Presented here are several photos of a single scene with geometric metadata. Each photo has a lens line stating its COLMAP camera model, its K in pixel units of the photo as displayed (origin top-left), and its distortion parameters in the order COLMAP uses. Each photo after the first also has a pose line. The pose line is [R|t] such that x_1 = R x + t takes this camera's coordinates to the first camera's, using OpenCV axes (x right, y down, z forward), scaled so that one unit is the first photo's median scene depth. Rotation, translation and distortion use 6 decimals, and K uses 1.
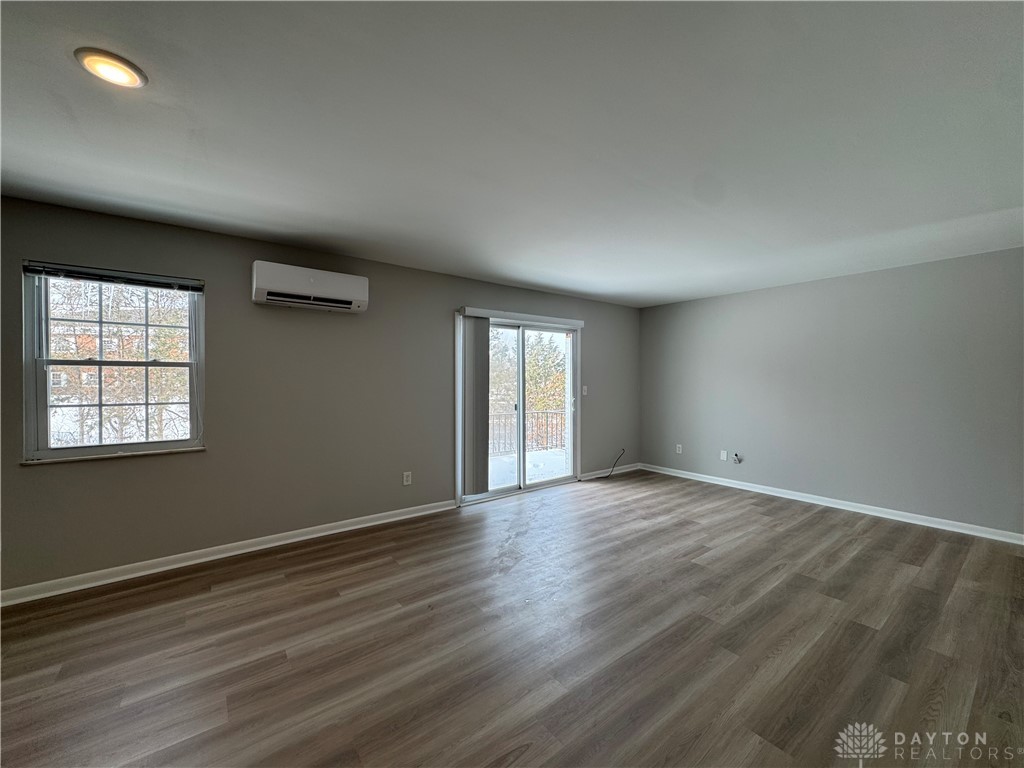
lens RADIAL K [[408.5, 0, 514.3], [0, 408.5, 384.0], [0, 0, 1]] dist [-0.004591, 0.000641]
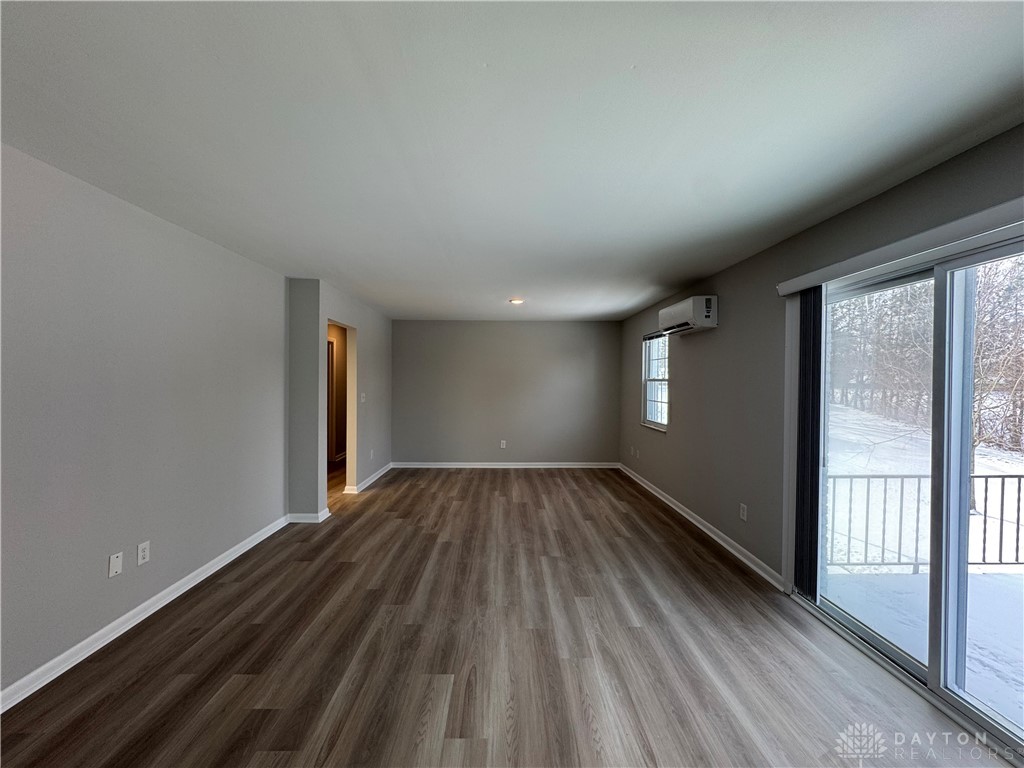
lens RADIAL K [[408.5, 0, 509.3], [0, 408.5, 383.7], [0, 0, 1]] dist [-0.004591, 0.000641]
pose [[-0.600342, 0.002913, -0.799738, 0.774304], [-0.017305, 0.999712, 0.016632, -0.041107], [0.799556, 0.023824, -0.600119, 1.246910]]
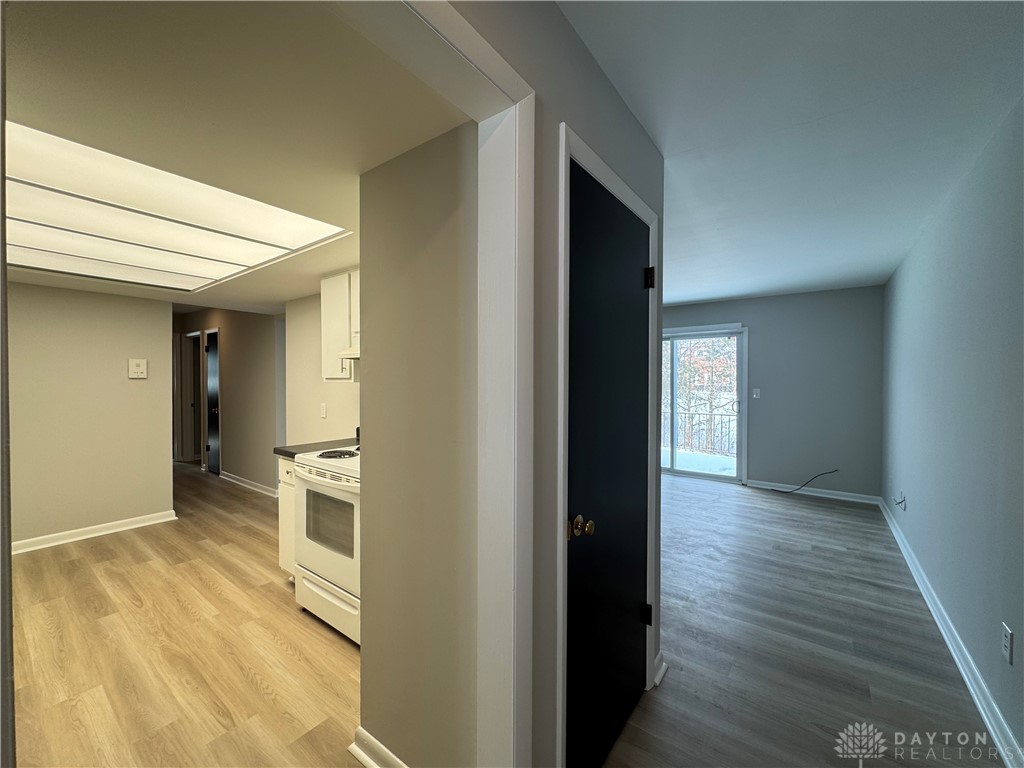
lens RADIAL K [[408.5, 0, 511.3], [0, 408.5, 384.7], [0, 0, 1]] dist [-0.004591, 0.000641]
pose [[0.266060, 0.010754, -0.963896, 1.454559], [-0.013024, 0.999887, 0.007560, -0.006110], [0.963868, 0.010543, 0.266170, 0.305198]]
